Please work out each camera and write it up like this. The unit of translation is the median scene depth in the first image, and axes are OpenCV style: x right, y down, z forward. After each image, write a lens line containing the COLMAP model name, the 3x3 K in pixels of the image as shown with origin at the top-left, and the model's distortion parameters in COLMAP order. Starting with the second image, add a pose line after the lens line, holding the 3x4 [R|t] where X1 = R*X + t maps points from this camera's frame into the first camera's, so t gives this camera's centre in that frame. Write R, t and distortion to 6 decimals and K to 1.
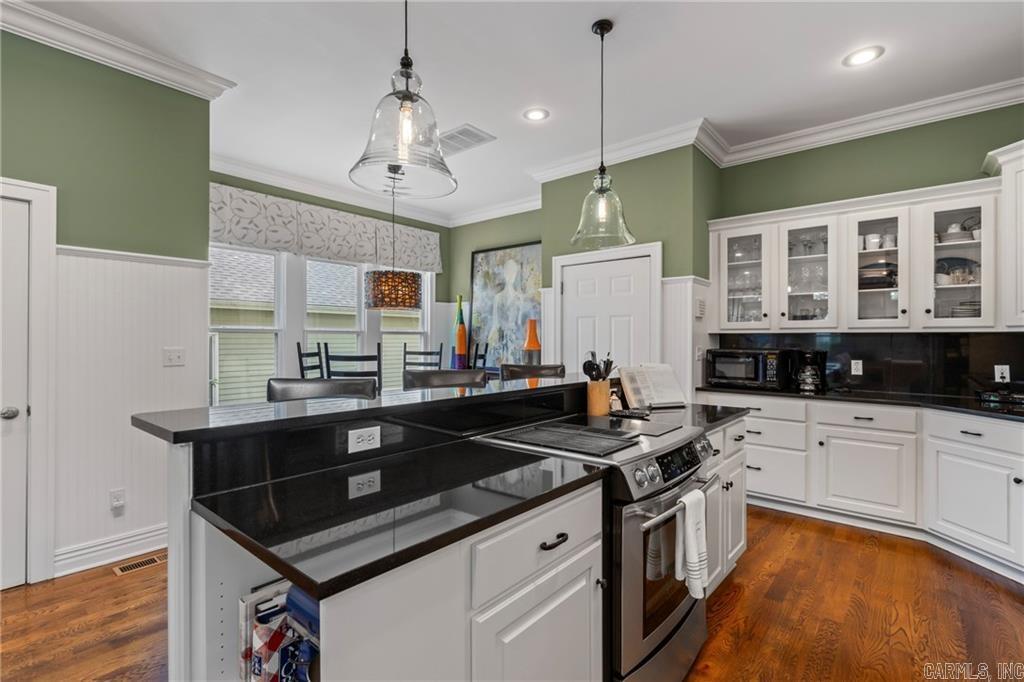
lens RADIAL K [[471.3, 0, 498.3], [0, 471.3, 338.2], [0, 0, 1]] dist [-0.003337, 0.000485]
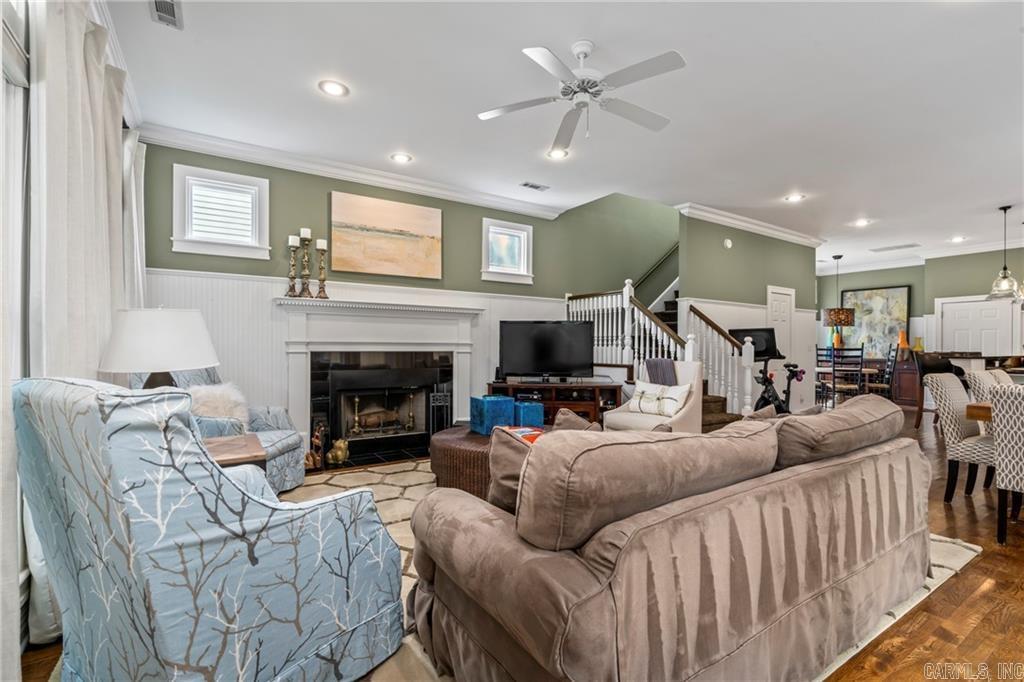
lens RADIAL K [[471.3, 0, 505.1], [0, 471.3, 348.2], [0, 0, 1]] dist [-0.003337, 0.000485]
pose [[0.959065, 0.003398, -0.283164, -1.040249], [-0.002697, 0.999992, 0.002866, 0.030343], [0.283172, -0.001985, 0.959067, -1.359590]]
